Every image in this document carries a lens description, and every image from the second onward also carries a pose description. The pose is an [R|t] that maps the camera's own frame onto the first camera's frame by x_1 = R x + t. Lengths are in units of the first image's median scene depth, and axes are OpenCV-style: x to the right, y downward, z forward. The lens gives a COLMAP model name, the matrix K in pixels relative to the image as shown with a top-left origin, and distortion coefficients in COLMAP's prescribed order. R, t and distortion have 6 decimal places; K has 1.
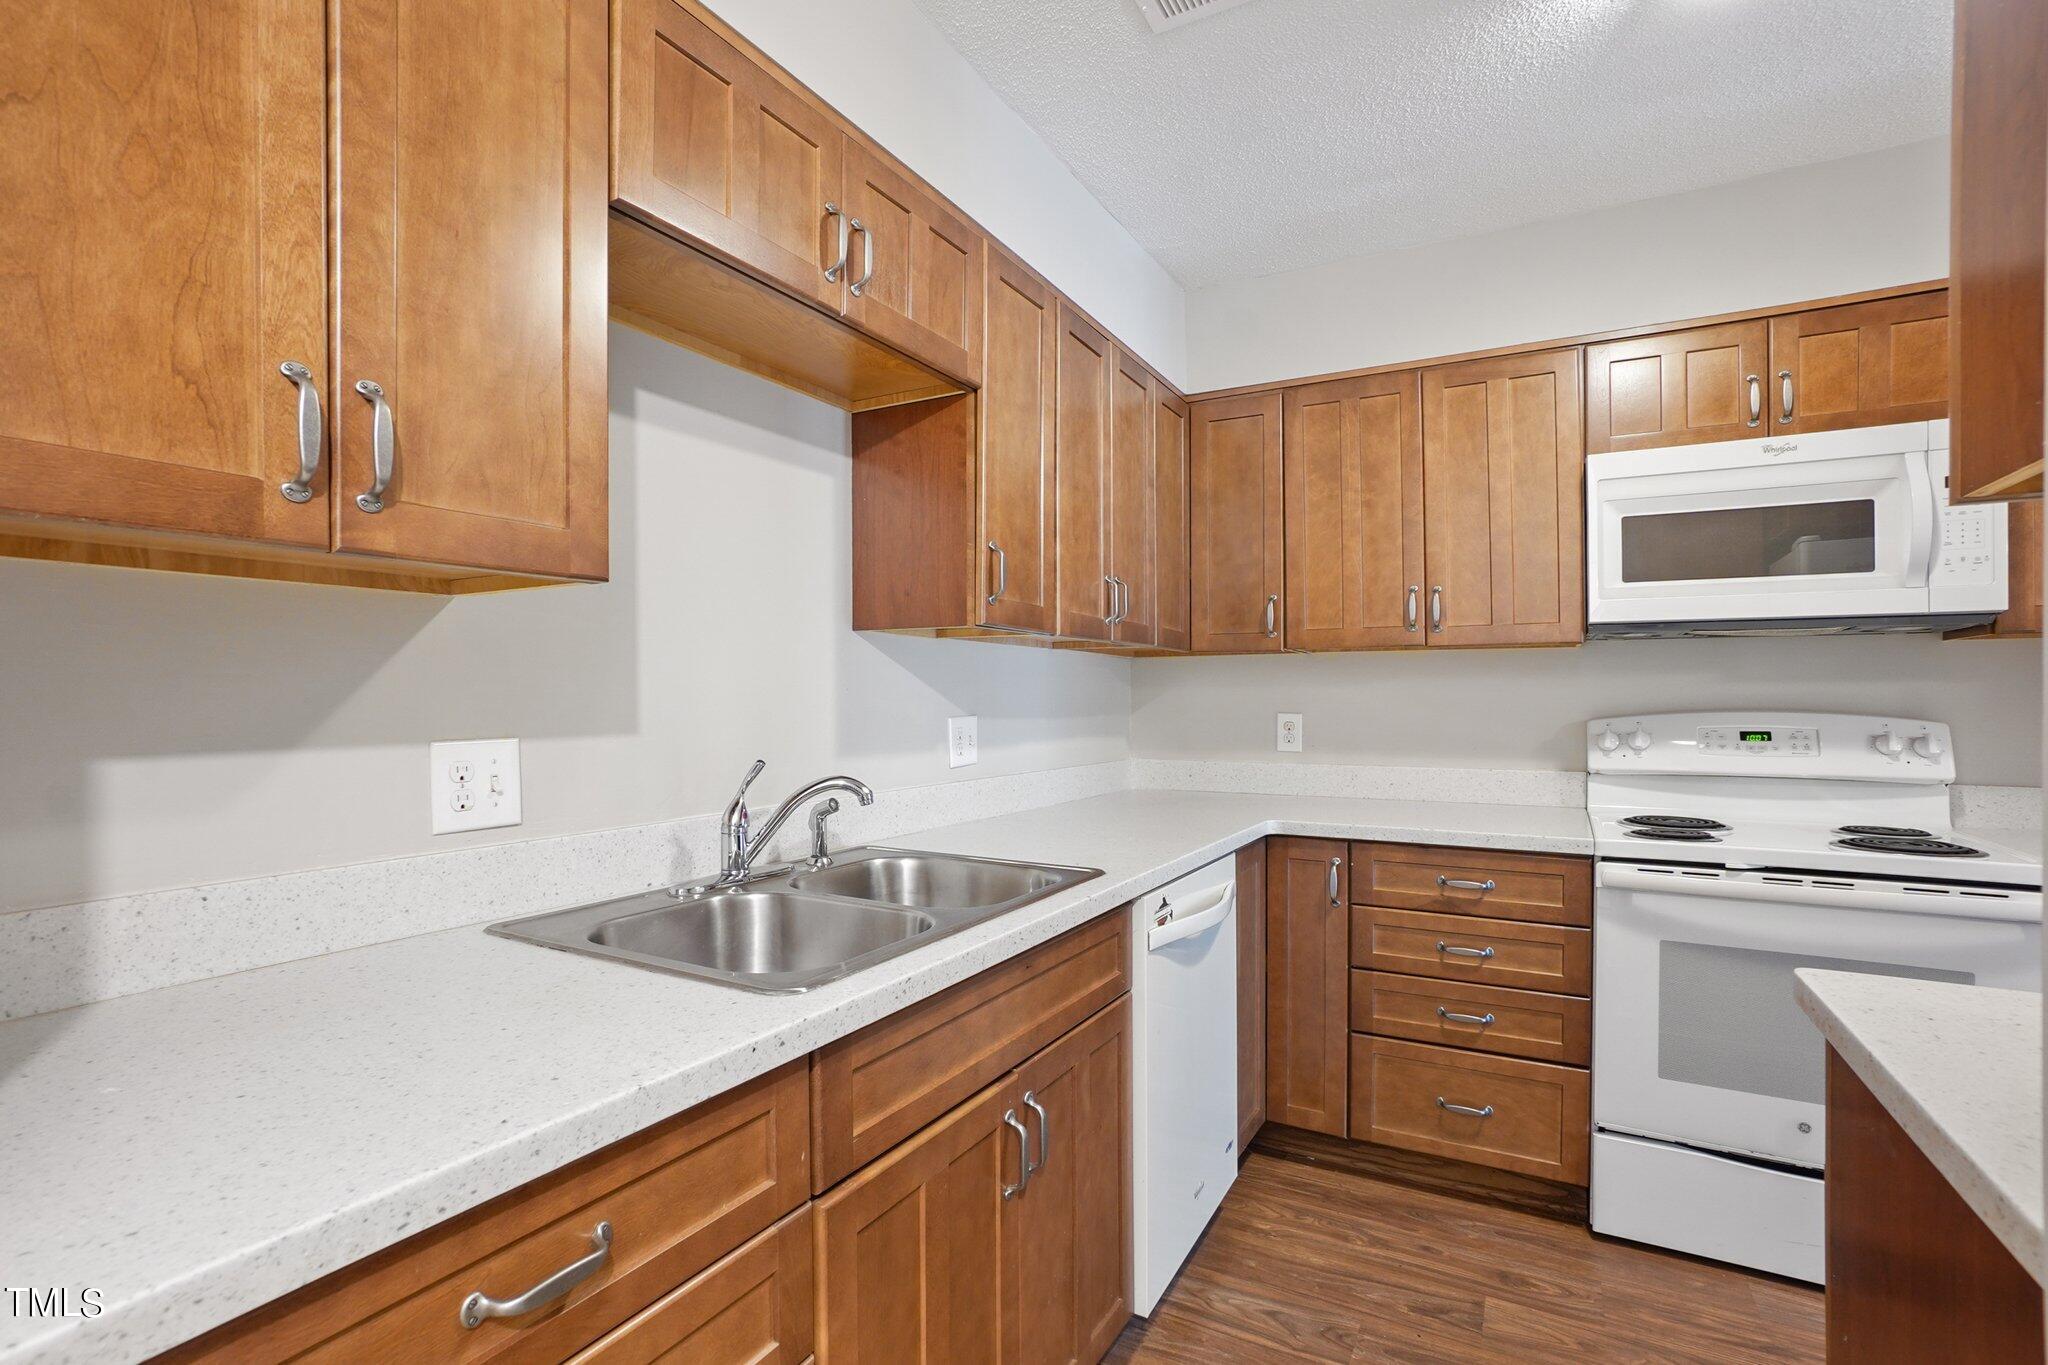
lens RADIAL K [[910.0, 0, 1024.0], [0, 910.0, 682.5], [0, 0, 1]] dist [-0.001539, -0.000127]
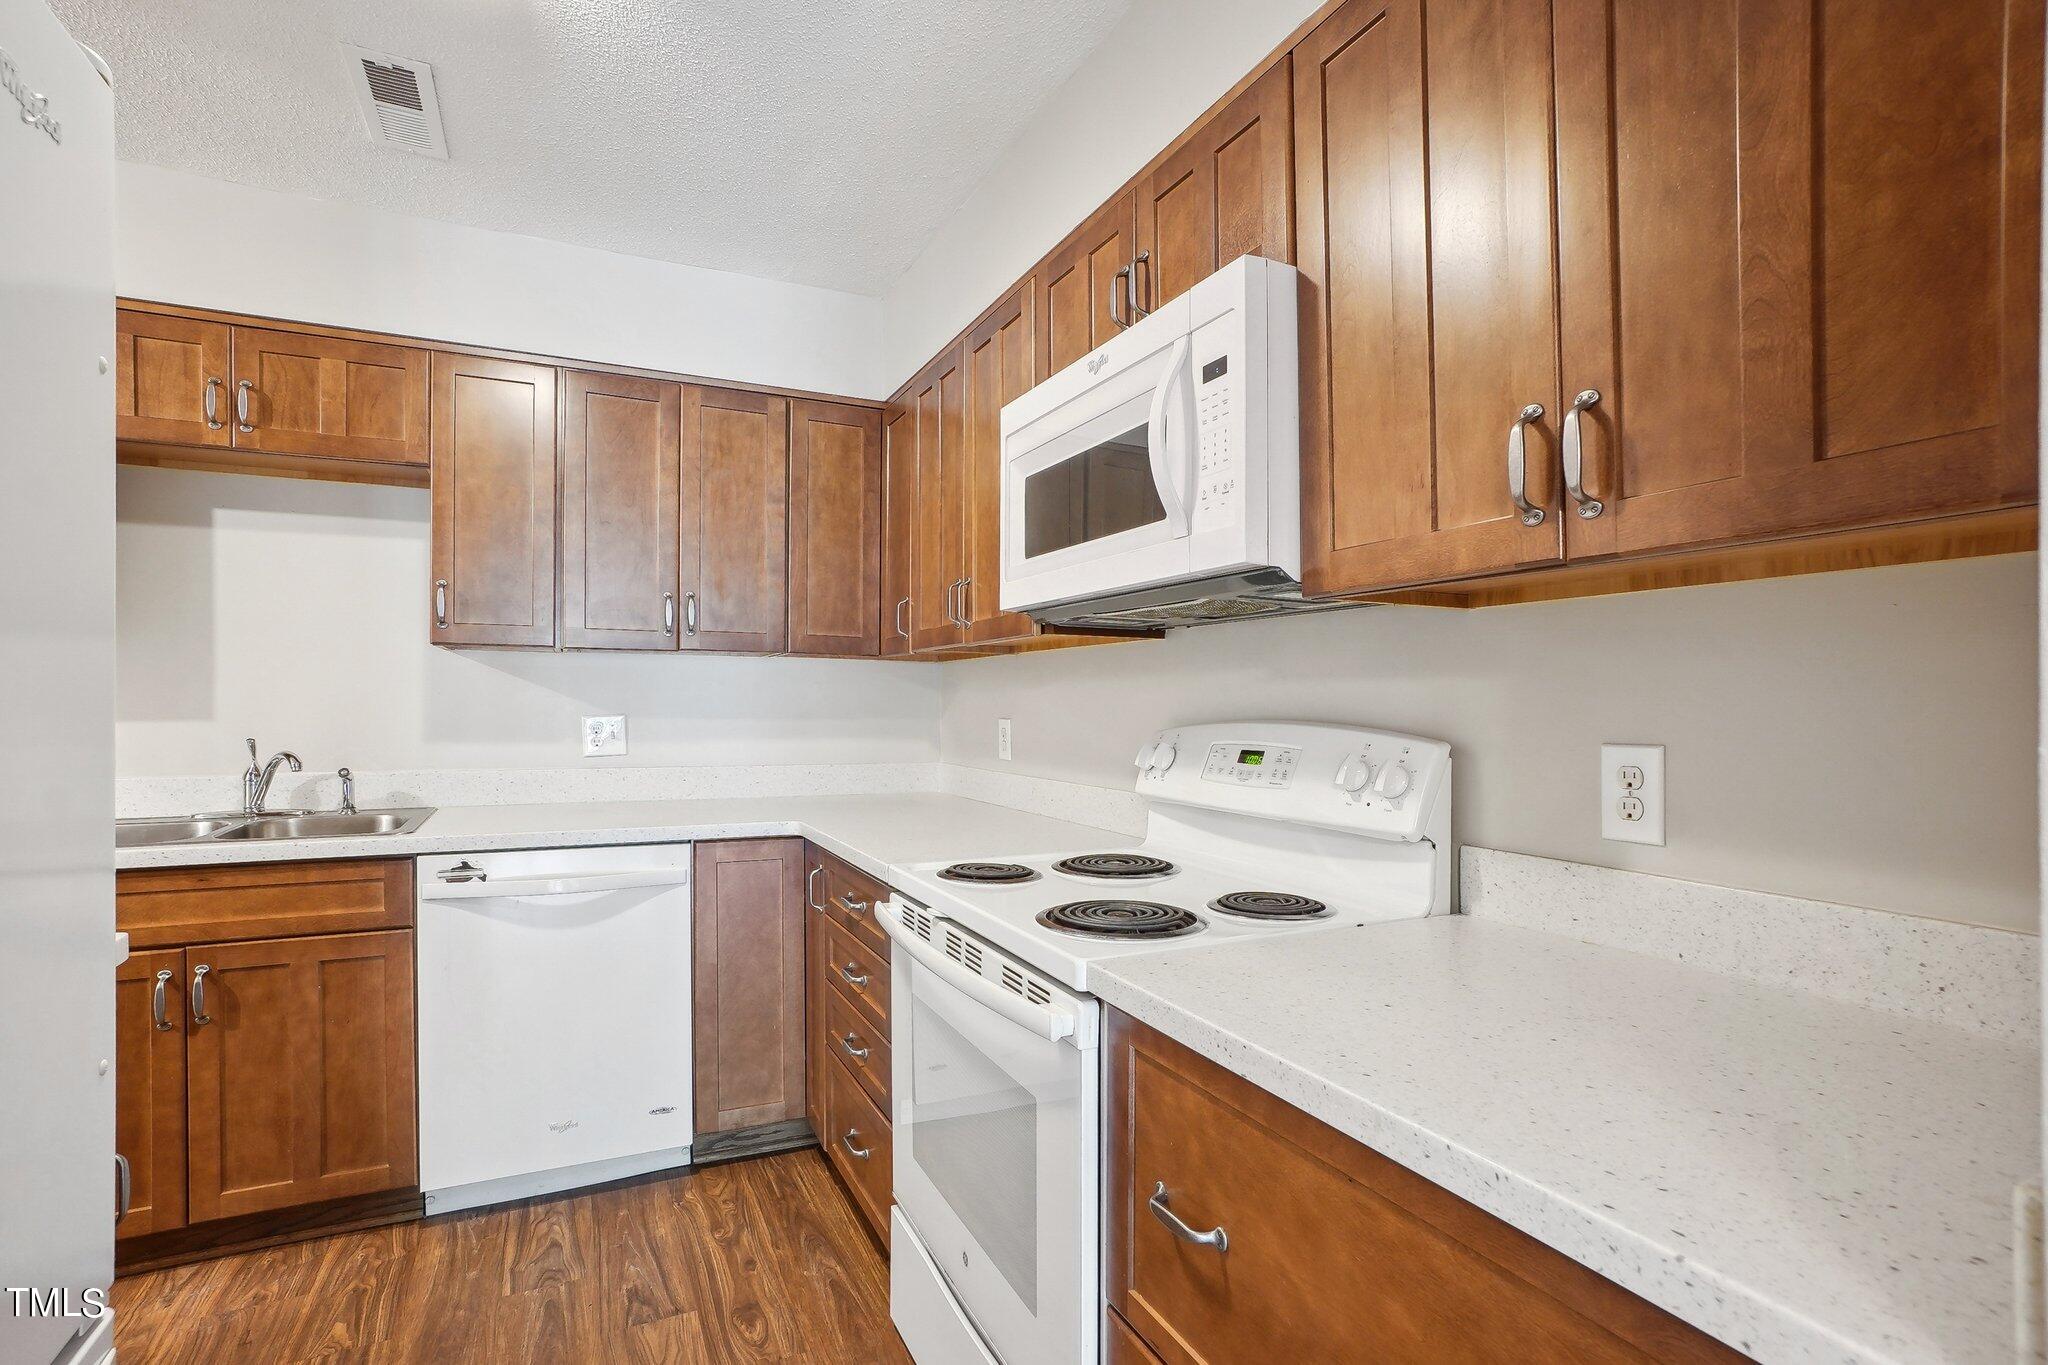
lens RADIAL K [[916.1, 0, 1024.7], [0, 916.1, 691.8], [0, 0, 1]] dist [-0.000145, 0.000015]
pose [[0.813412, -0.002294, -0.581684, 1.238547], [0.003833, 0.999992, 0.001417, 0.007817], [0.581676, -0.003382, 0.813414, 0.366263]]
